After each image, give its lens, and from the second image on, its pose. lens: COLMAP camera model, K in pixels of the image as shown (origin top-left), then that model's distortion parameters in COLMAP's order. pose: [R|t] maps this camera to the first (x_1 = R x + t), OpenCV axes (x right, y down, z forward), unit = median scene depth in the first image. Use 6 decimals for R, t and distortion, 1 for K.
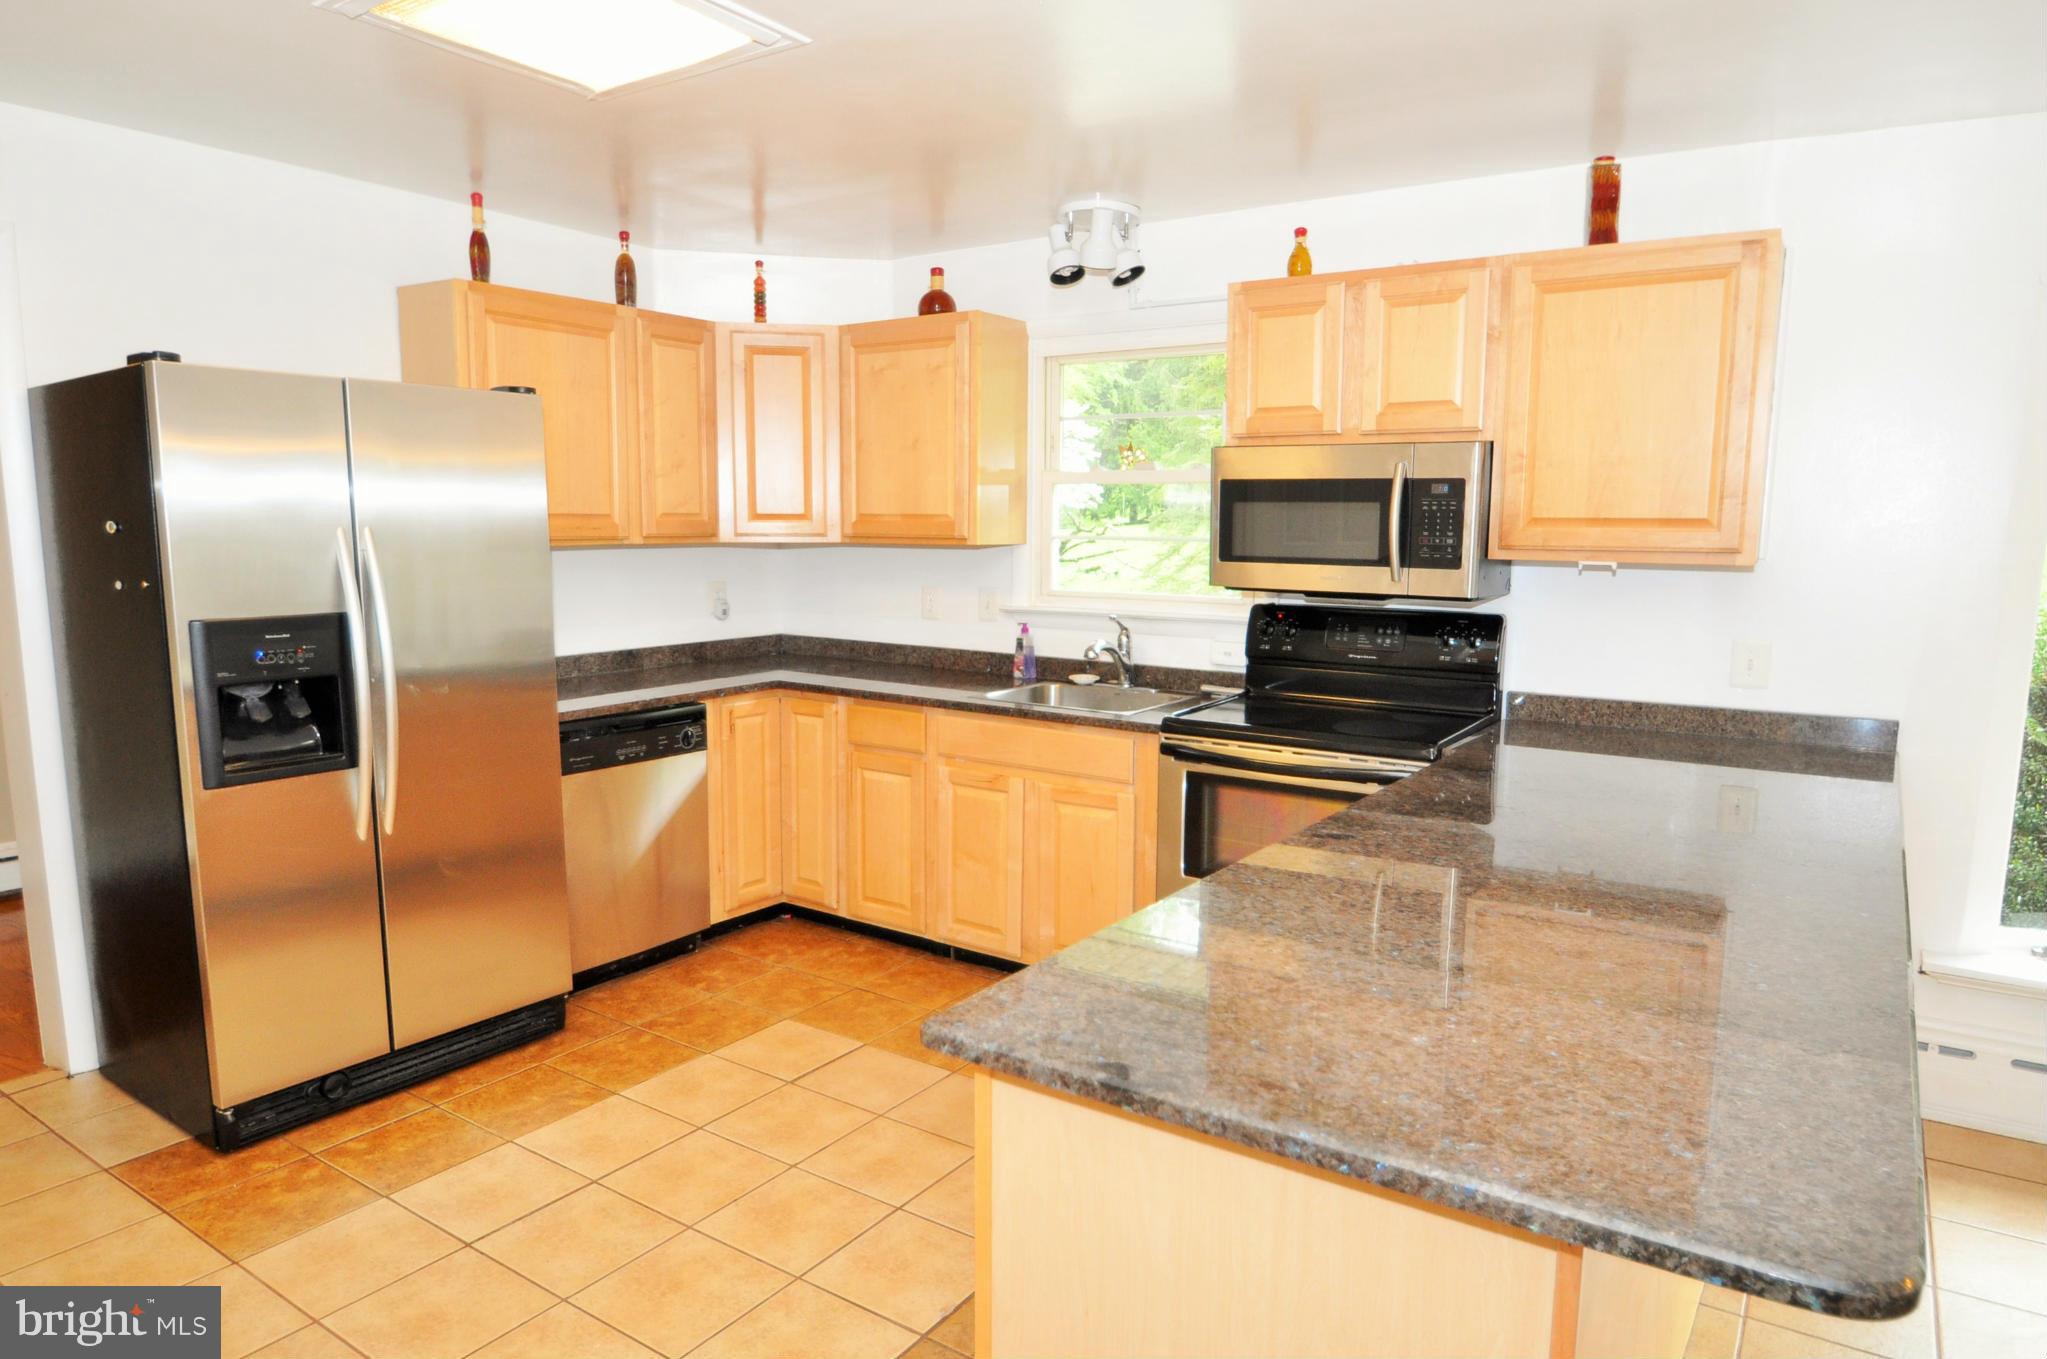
lens RADIAL K [[1259.6, 0, 1018.8], [0, 1259.6, 681.1], [0, 0, 1]] dist [-0.032880, -0.001752]
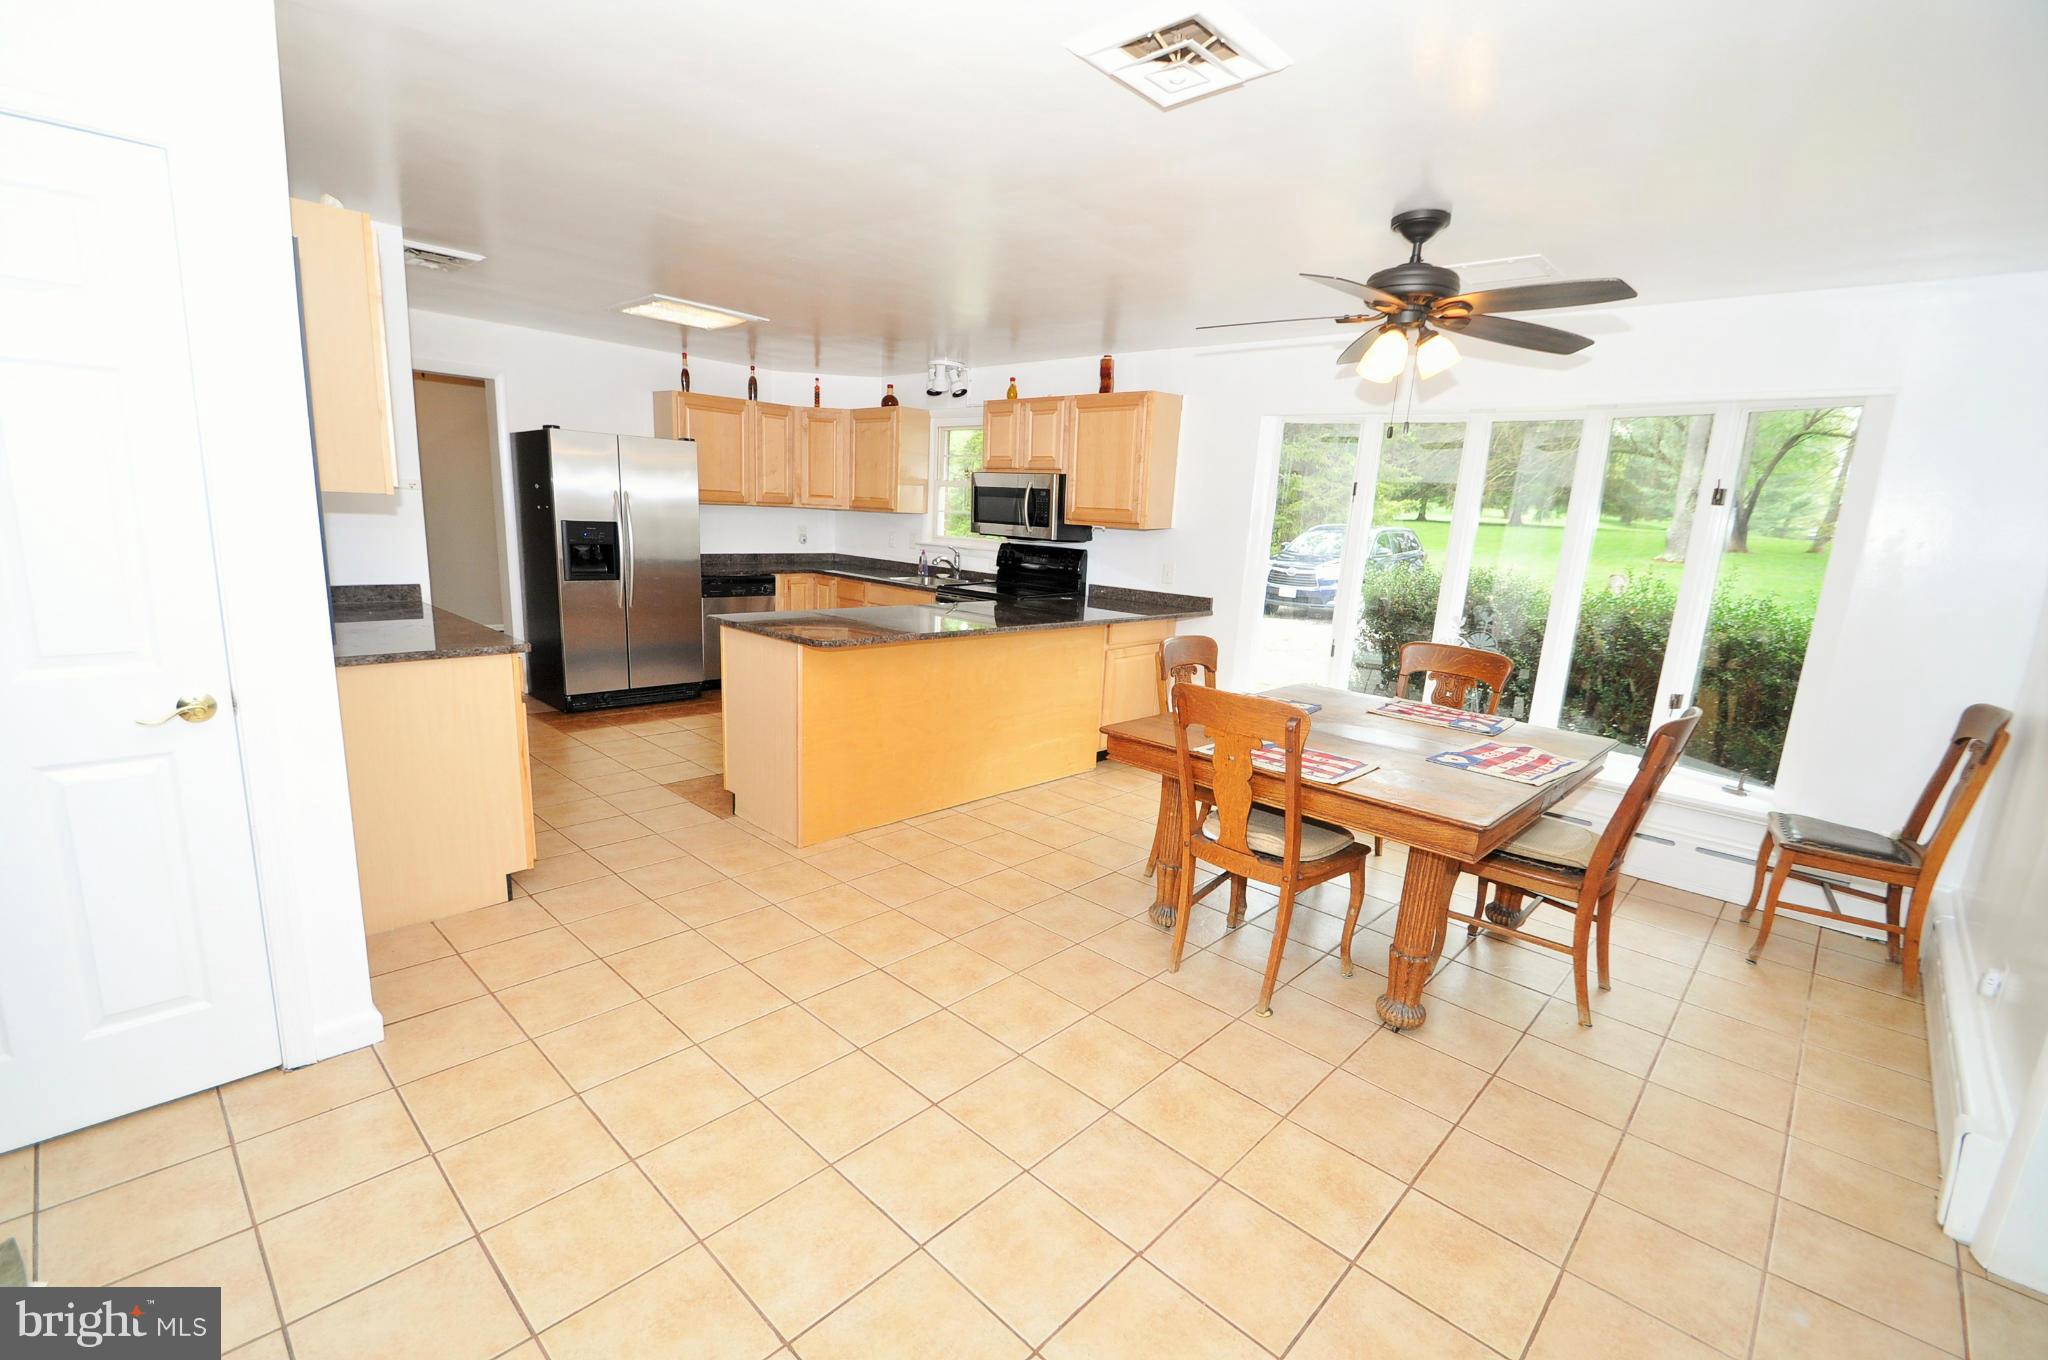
lens RADIAL K [[896.5, 0, 1014.0], [0, 896.5, 687.7], [0, 0, 1]] dist [-0.000942, -0.002895]
pose [[0.985190, 0.073645, -0.154844, 0.514289], [-0.063246, 0.995465, 0.071054, 0.088428], [0.159375, -0.060208, 0.985380, -0.649105]]
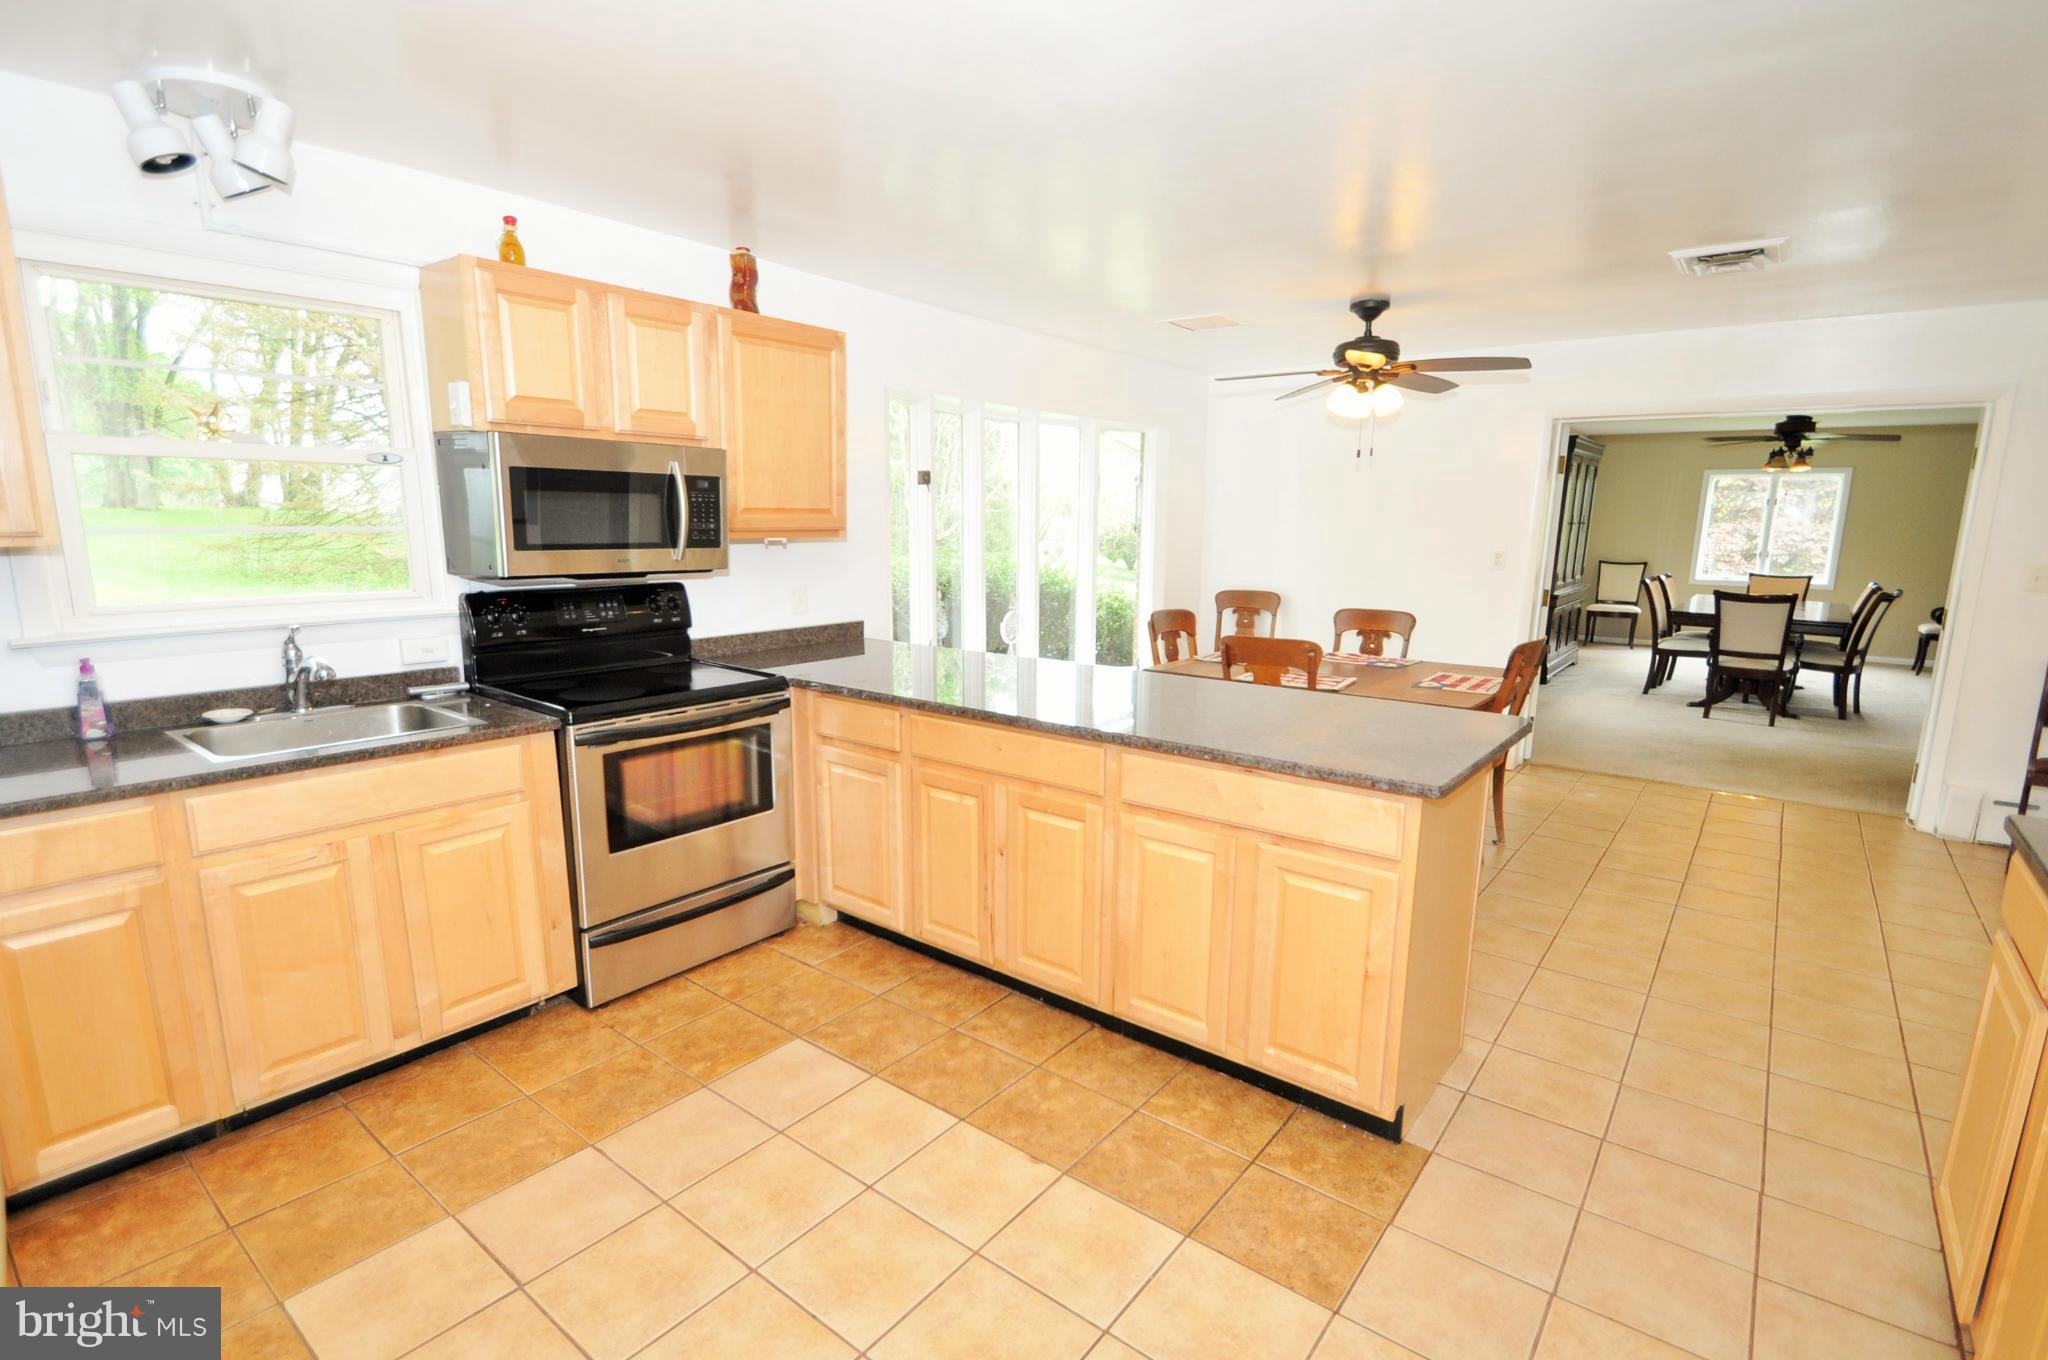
lens RADIAL K [[962.5, 0, 1008.5], [0, 962.5, 692.8], [0, 0, 1]] dist [-0.004034, -0.001500]
pose [[0.081577, -0.186727, 0.979019, -0.561979], [0.115201, 0.977476, 0.176833, -0.074255], [-0.989987, 0.098358, 0.101251, 0.547621]]
